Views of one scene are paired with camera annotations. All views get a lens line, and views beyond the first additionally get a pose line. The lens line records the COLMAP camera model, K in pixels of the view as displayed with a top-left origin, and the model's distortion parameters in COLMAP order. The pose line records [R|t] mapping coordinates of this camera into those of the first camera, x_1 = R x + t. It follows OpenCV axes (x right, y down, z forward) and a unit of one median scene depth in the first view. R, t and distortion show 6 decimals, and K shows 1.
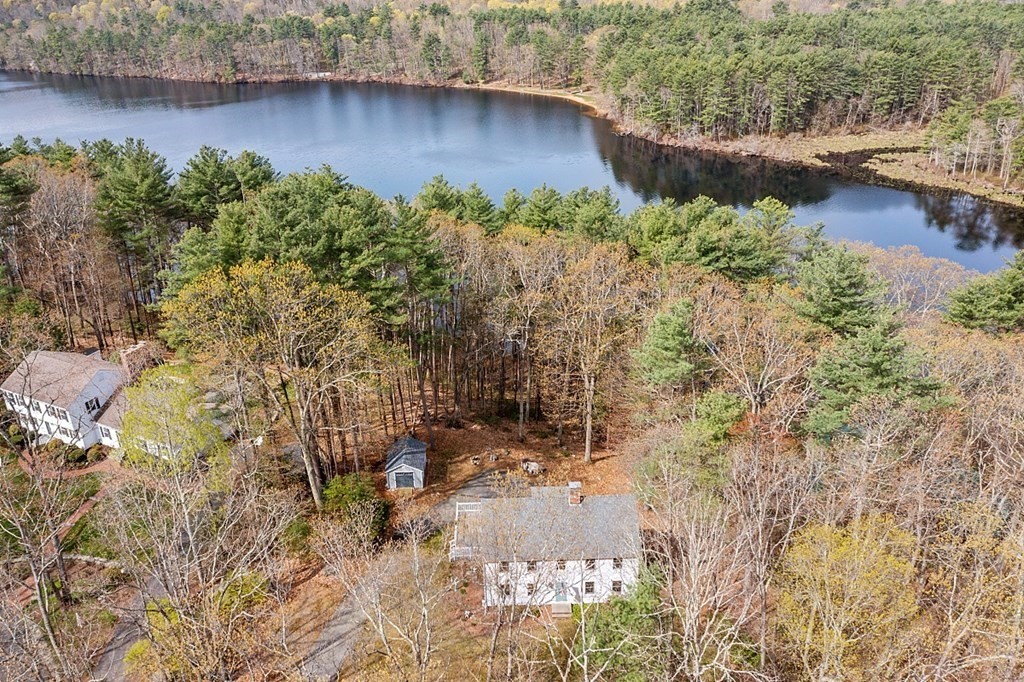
lens RADIAL K [[795.8, 0, 513.4], [0, 795.8, 340.9], [0, 0, 1]] dist [-0.032260, 0.011237]
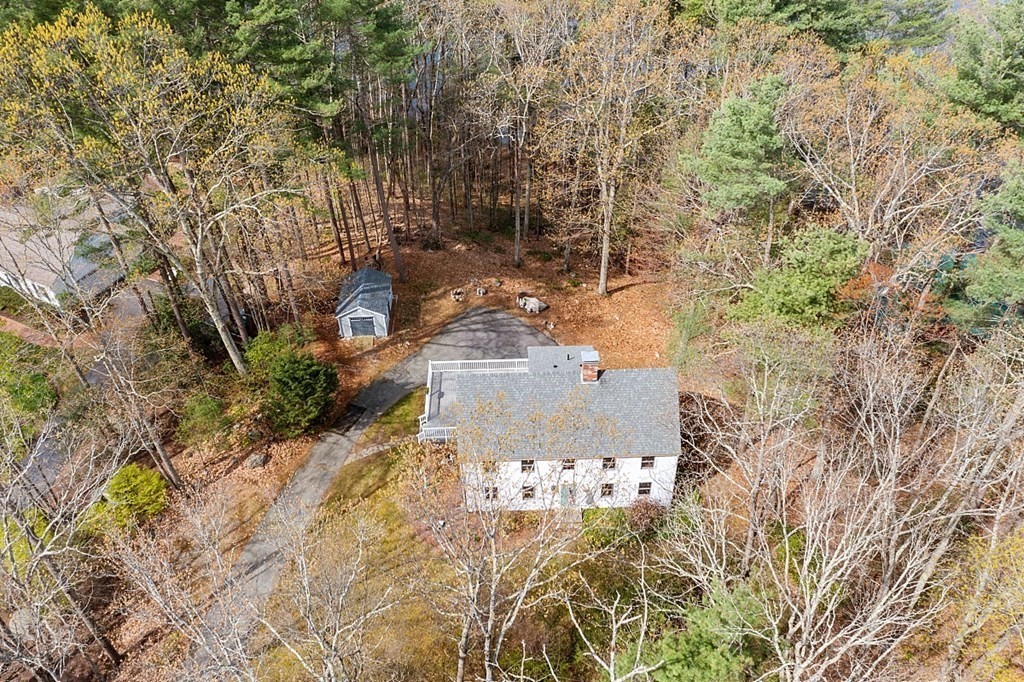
lens RADIAL K [[795.8, 0, 508.3], [0, 795.8, 336.5], [0, 0, 1]] dist [-0.032260, 0.011237]
pose [[0.999948, -0.001629, -0.010070, 0.009672], [0.004190, 0.965630, 0.259886, -0.012022], [0.009300, -0.259915, 0.965587, 0.252724]]
